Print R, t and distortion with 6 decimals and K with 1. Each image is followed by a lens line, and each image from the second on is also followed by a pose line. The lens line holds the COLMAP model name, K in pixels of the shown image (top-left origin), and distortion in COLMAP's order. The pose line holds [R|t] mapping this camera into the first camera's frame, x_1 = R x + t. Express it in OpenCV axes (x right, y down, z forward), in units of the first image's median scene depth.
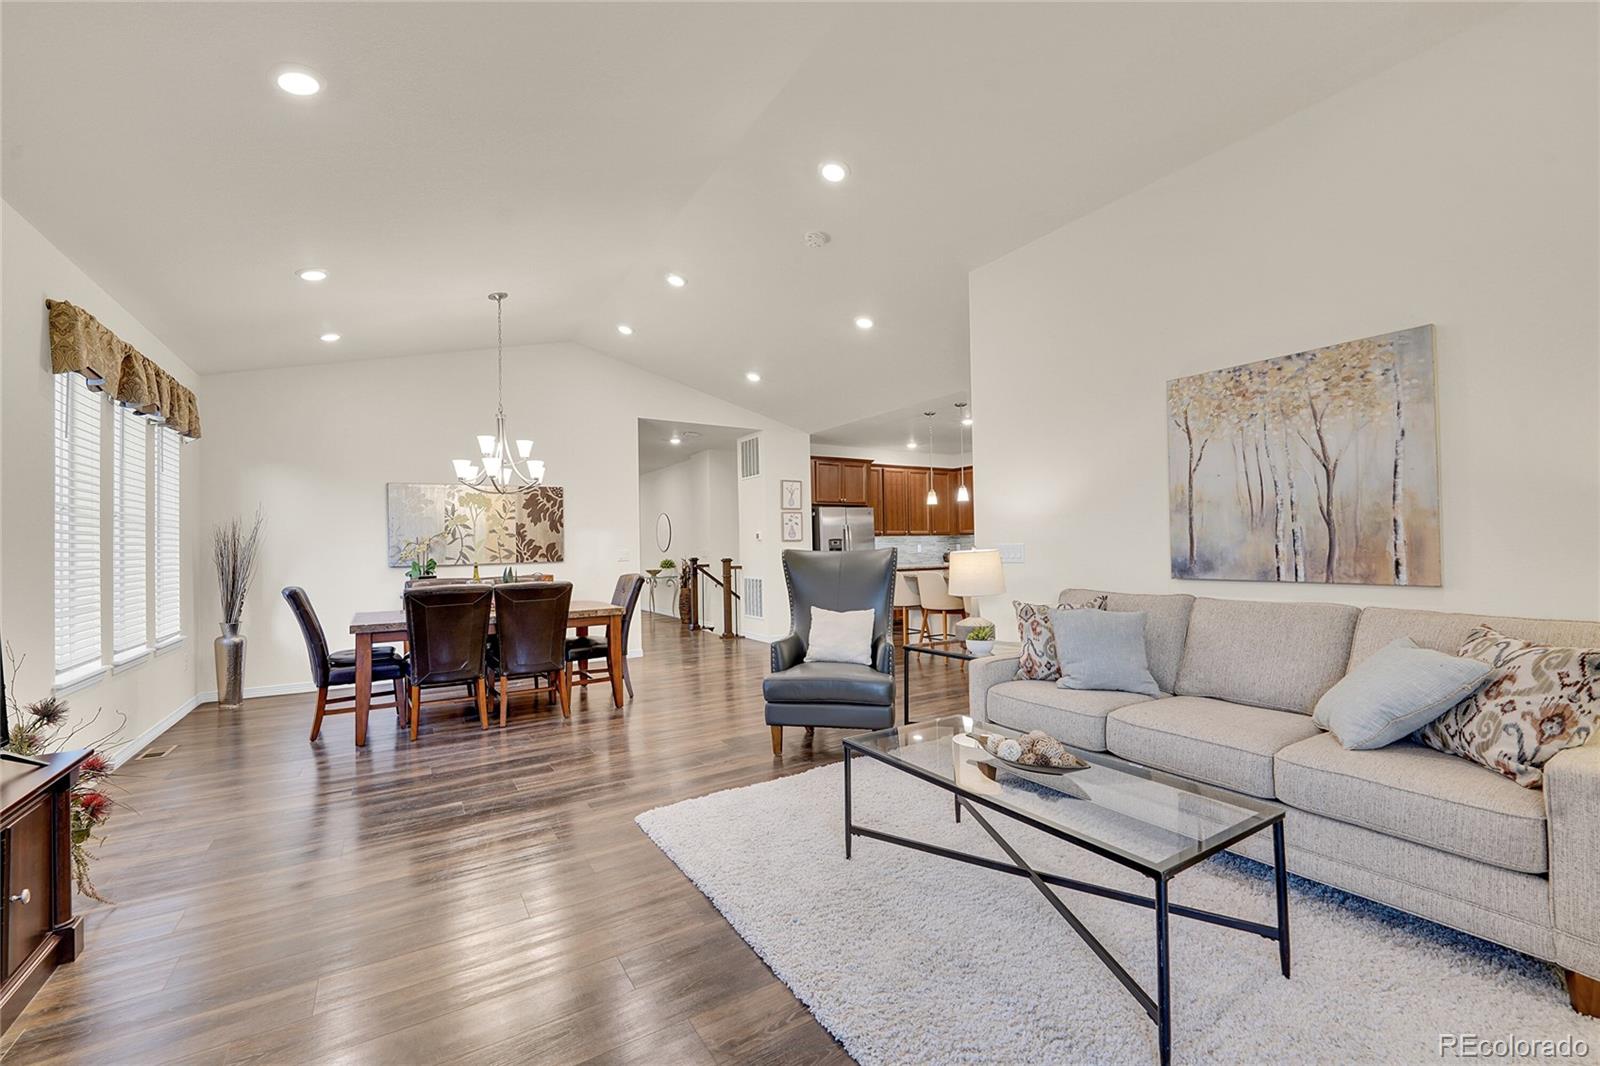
lens RADIAL K [[640.4, 0, 791.0], [0, 640.4, 540.0], [0, 0, 1]] dist [-0.011323, -0.000566]
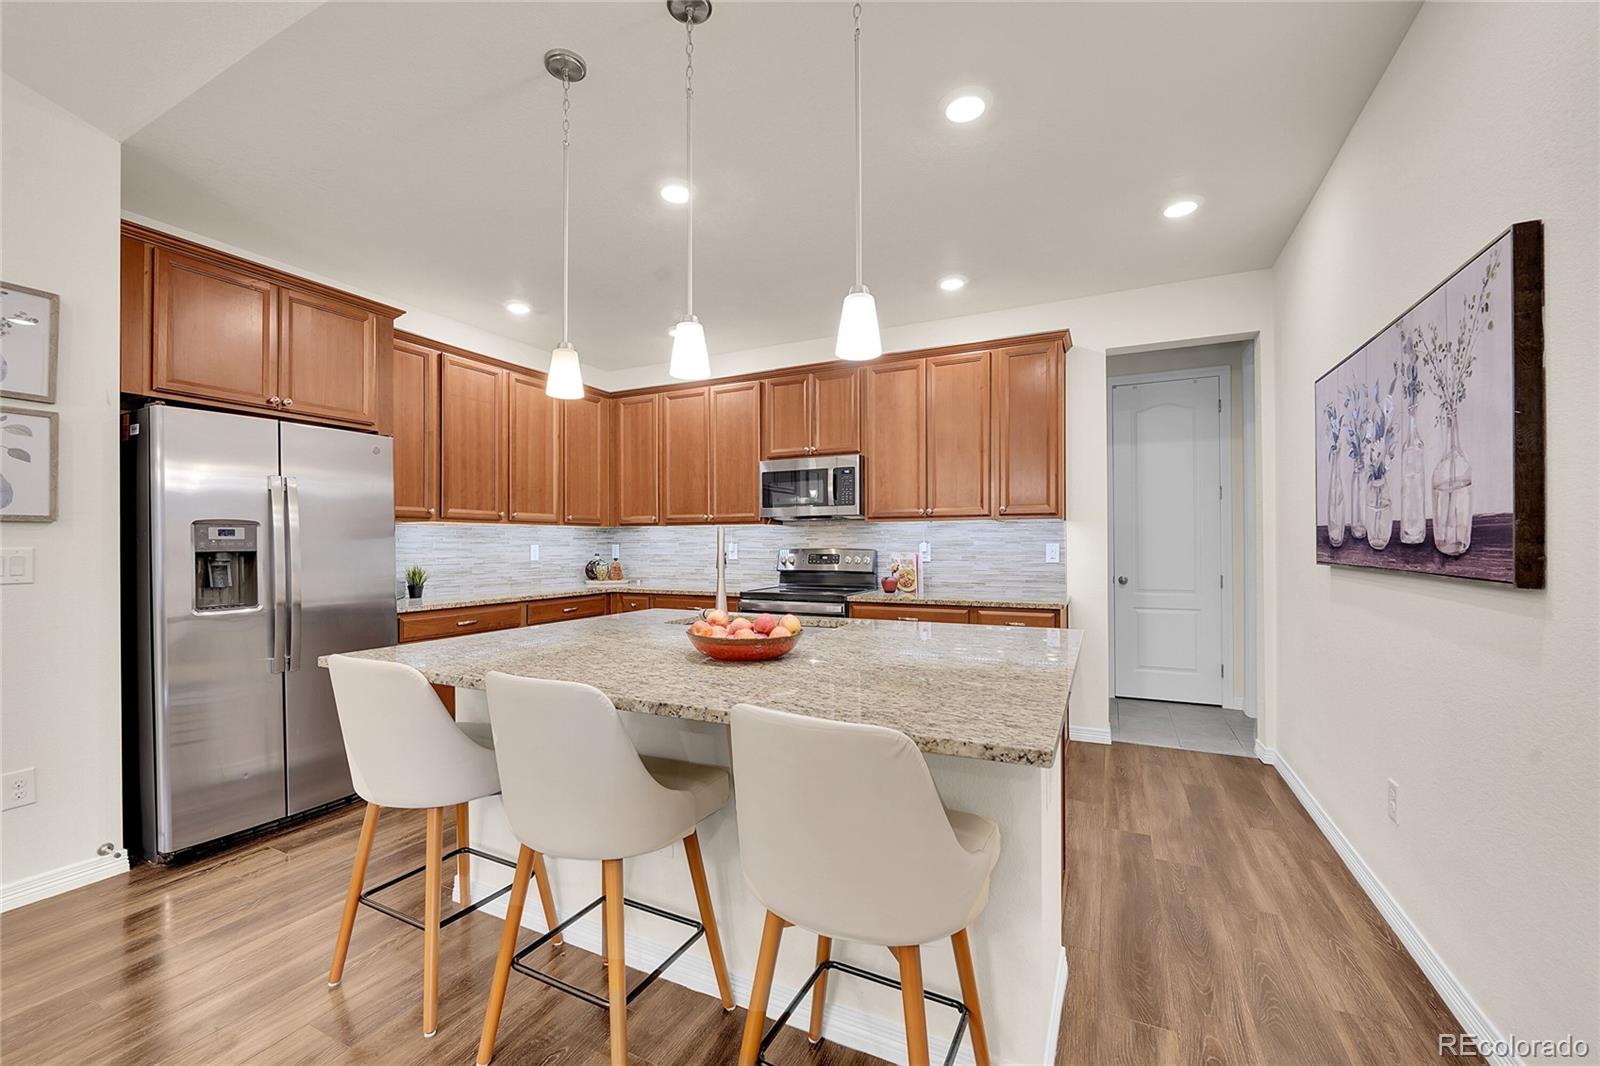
lens RADIAL K [[640.4, 0, 792.6], [0, 640.4, 543.1], [0, 0, 1]] dist [-0.011323, -0.000566]
pose [[0.846607, 0.017578, 0.531929, 0.174705], [-0.019613, 0.999806, -0.001825, 0.005723], [-0.531857, -0.008888, 0.846787, 0.789540]]
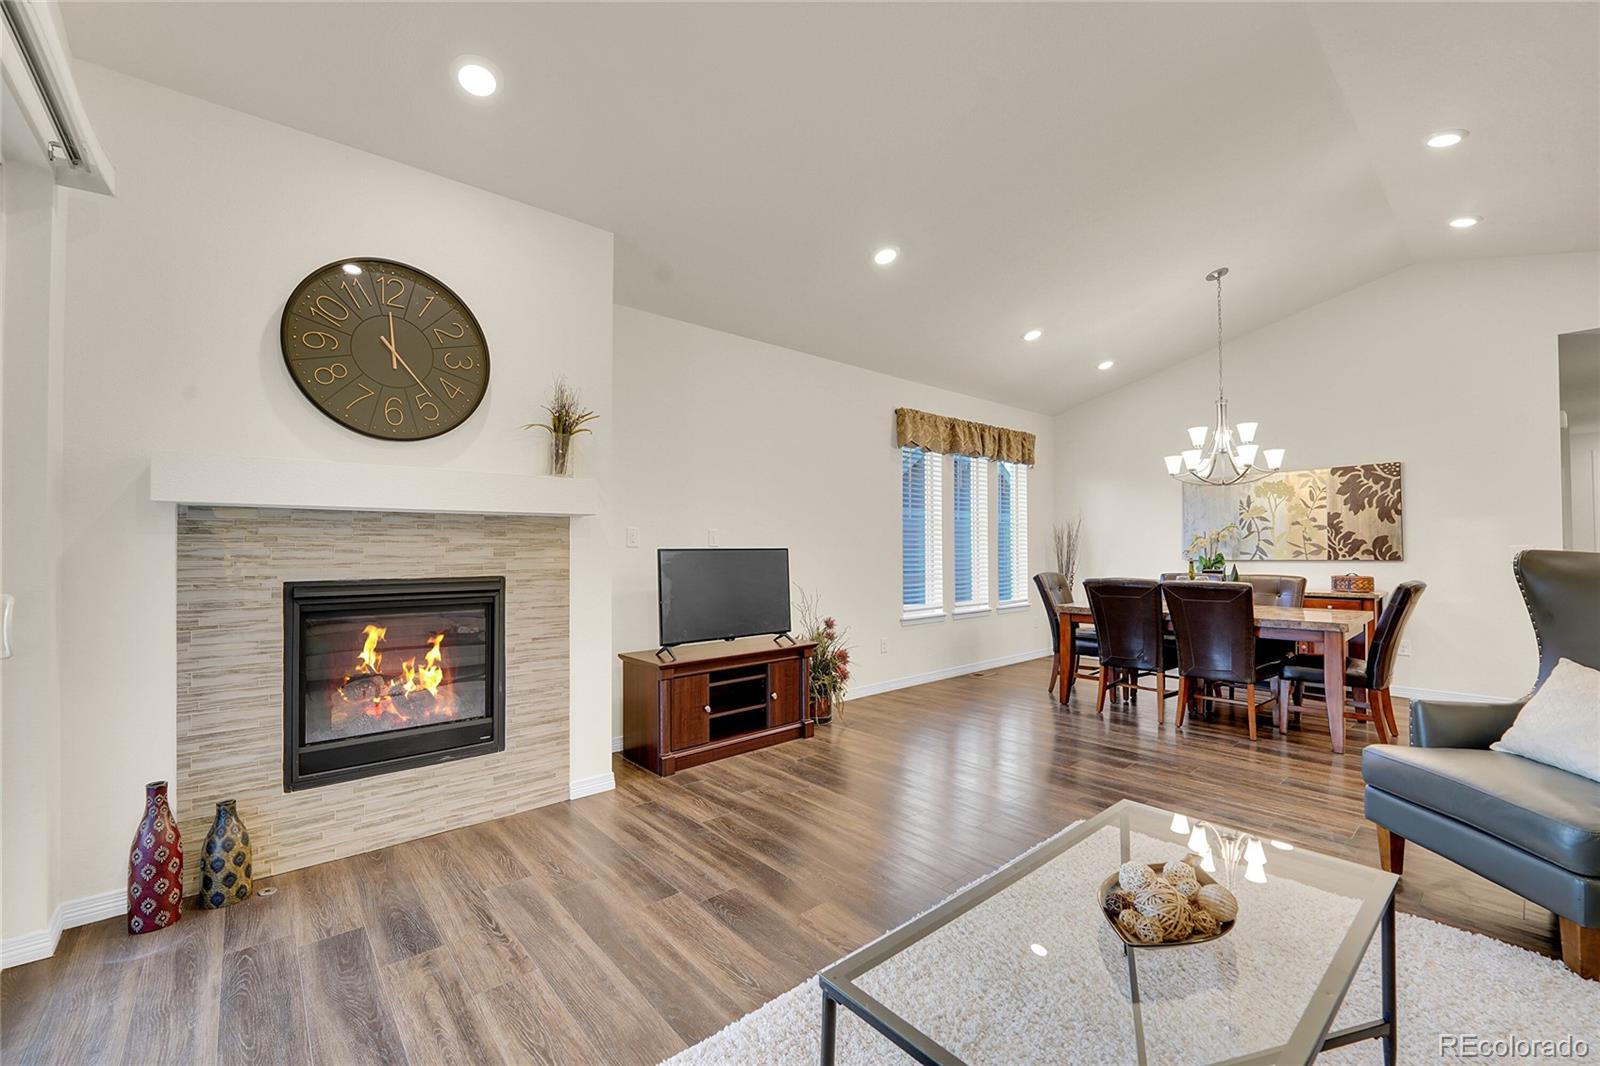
lens RADIAL K [[640.4, 0, 791.3], [0, 640.4, 539.1], [0, 0, 1]] dist [-0.011323, -0.000566]
pose [[0.148290, 0.000362, -0.988944, 0.286330], [0.013597, 0.999905, 0.002405, -0.003267], [0.988851, -0.013804, 0.148270, 0.183256]]
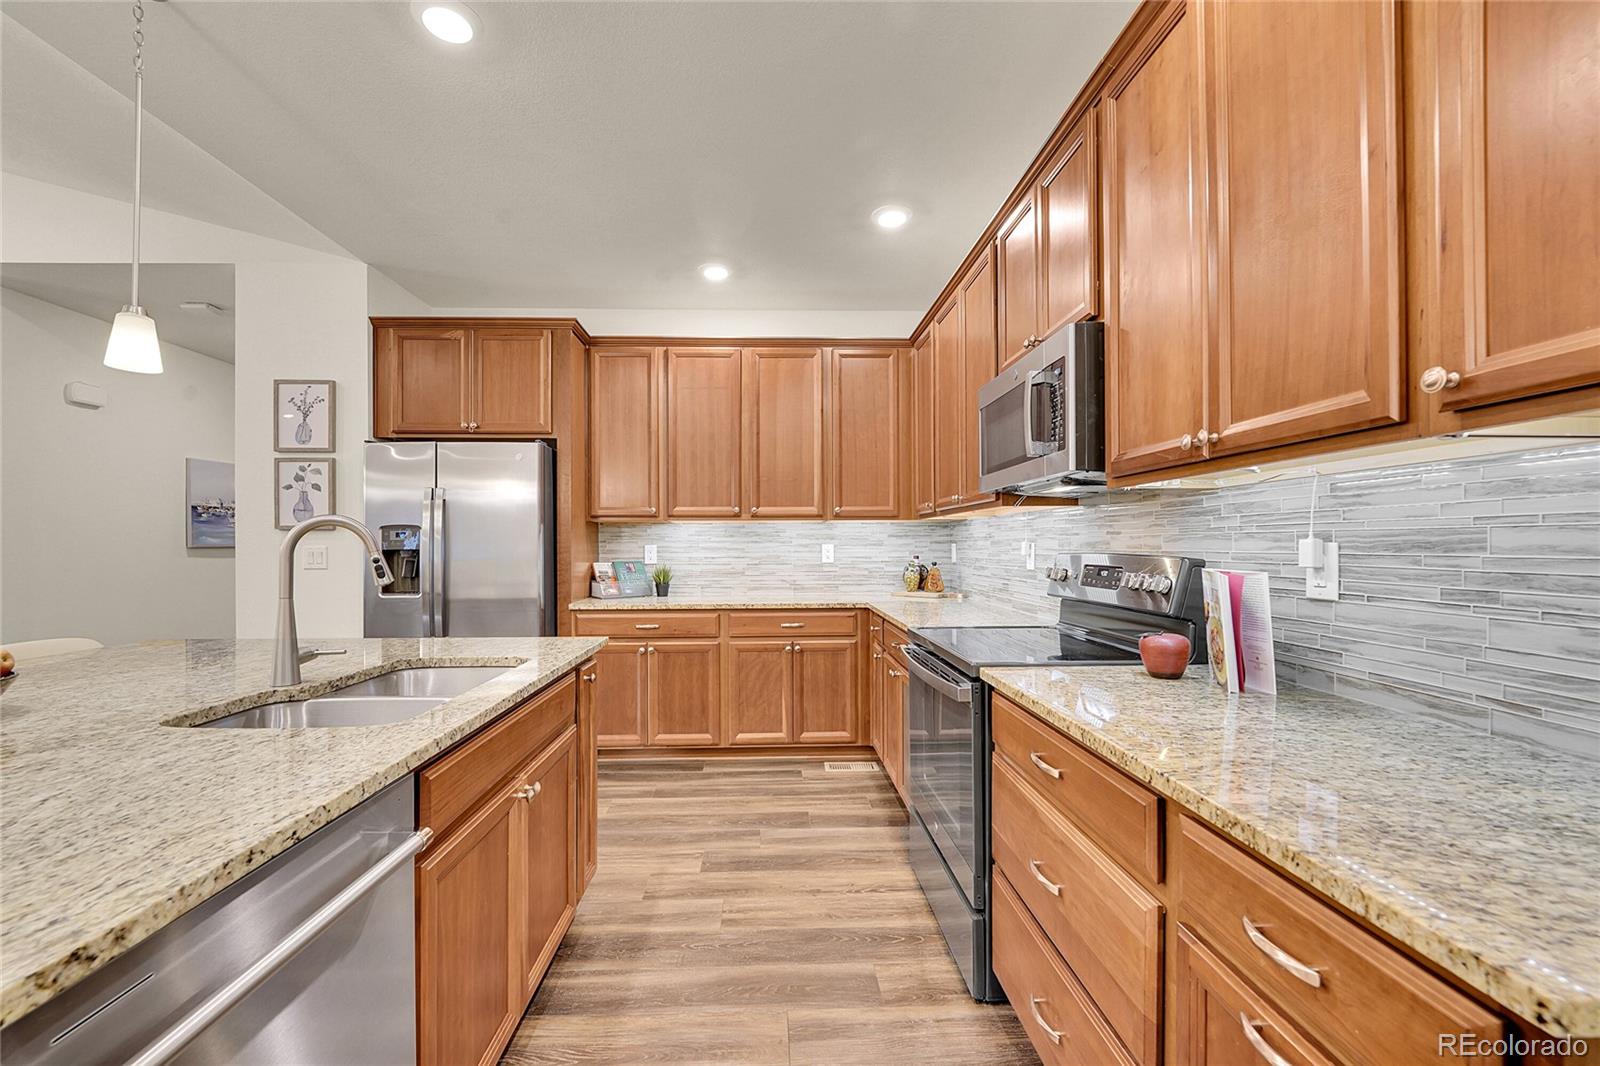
lens RADIAL K [[640.4, 0, 793.0], [0, 640.4, 539.8], [0, 0, 1]] dist [-0.011323, -0.000566]
pose [[0.871432, 0.013126, -0.490342, 0.594051], [-0.008125, 0.999891, 0.012328, 0.000678], [0.490450, -0.006759, 0.871443, 1.013133]]
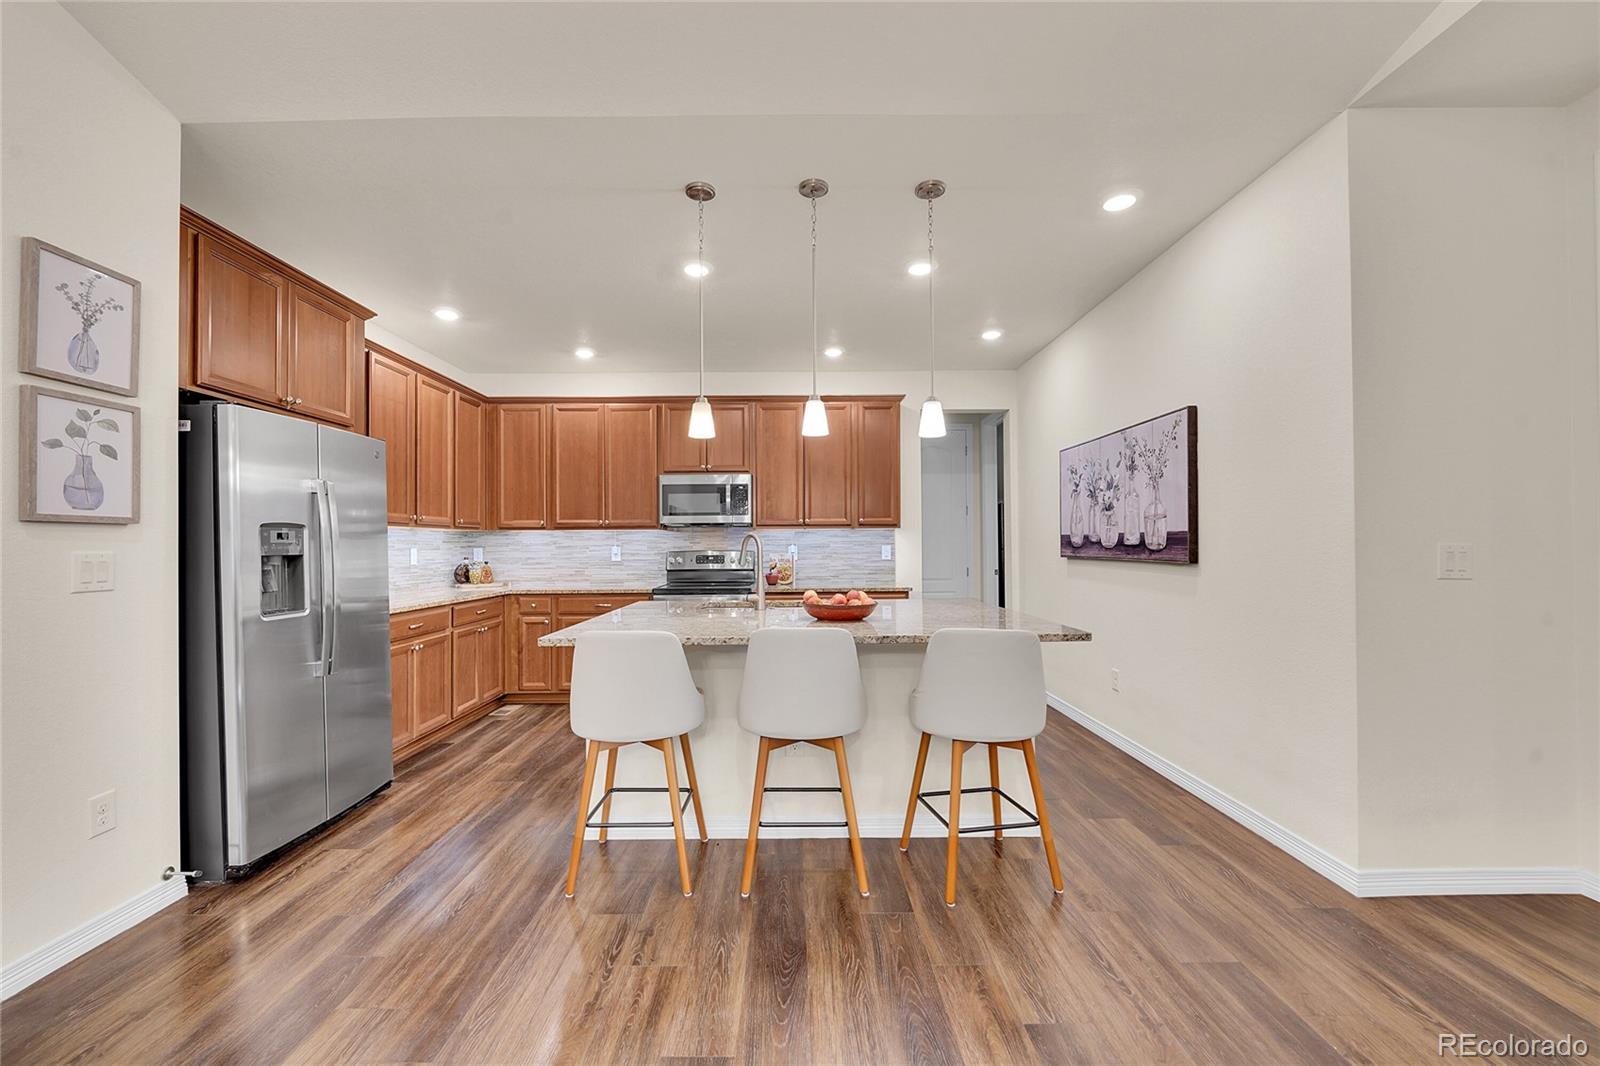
lens RADIAL K [[640.4, 0, 789.5], [0, 640.4, 541.2], [0, 0, 1]] dist [-0.011323, -0.000566]
pose [[0.525555, 0.022868, 0.850452, -0.072786], [-0.014058, 0.999736, -0.018195, 0.011189], [-0.850644, -0.002393, 0.525737, 0.839610]]
